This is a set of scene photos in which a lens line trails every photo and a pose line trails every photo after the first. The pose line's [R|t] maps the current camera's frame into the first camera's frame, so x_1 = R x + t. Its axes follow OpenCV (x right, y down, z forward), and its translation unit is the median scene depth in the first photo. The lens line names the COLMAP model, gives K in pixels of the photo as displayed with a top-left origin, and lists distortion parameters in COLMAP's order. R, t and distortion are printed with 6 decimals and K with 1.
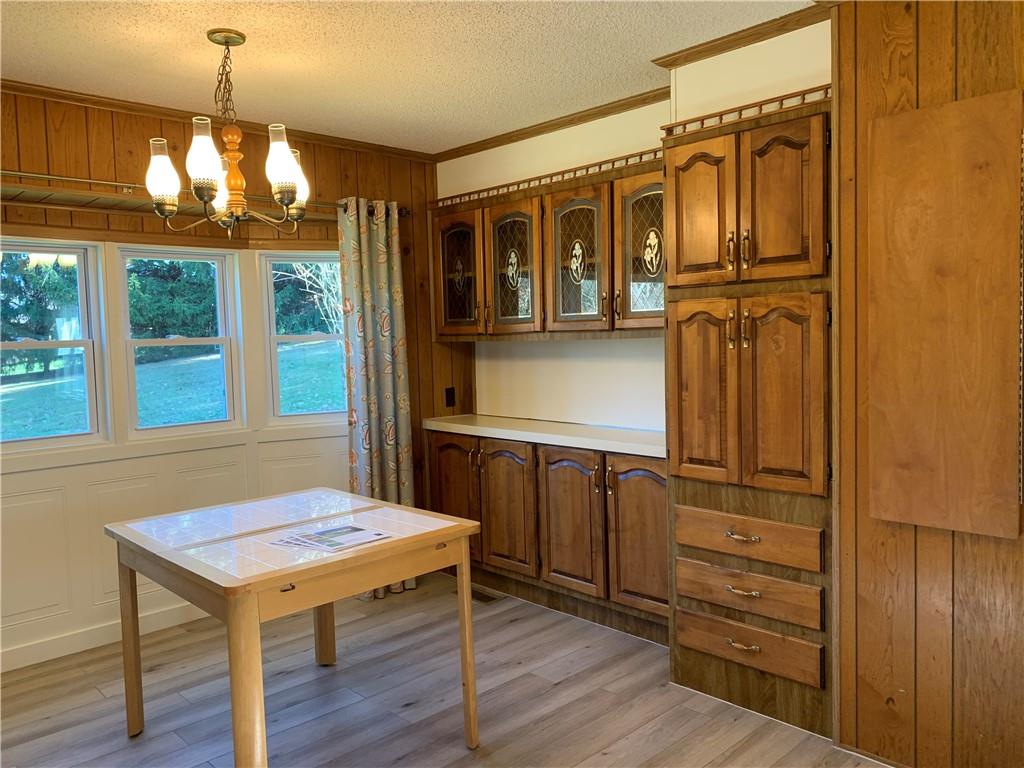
lens RADIAL K [[766.0, 0, 512.0], [0, 766.0, 384.0], [0, 0, 1]] dist [-0.001883, -0.000650]
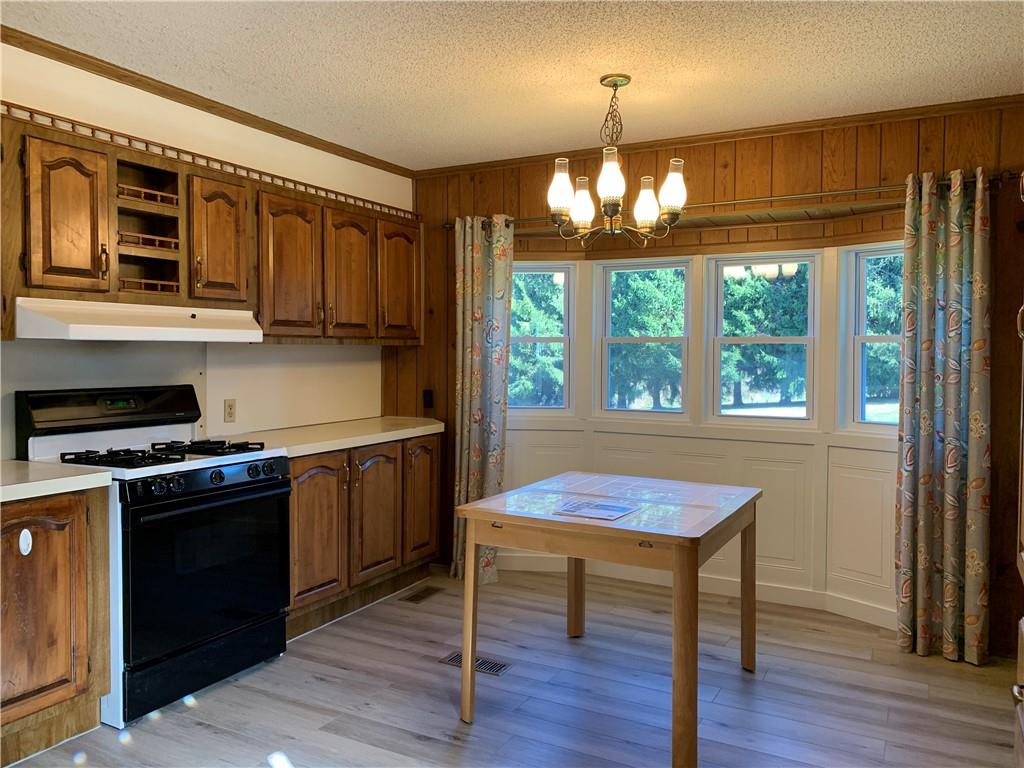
lens RADIAL K [[781.3, 0, 526.4], [0, 781.3, 380.1], [0, 0, 1]] dist [-0.004559, 0.000565]
pose [[0.317758, 0.063231, -0.946061, 0.549989], [-0.077807, 0.996148, 0.040445, -0.018515], [0.944974, 0.060759, 0.321454, 0.362590]]
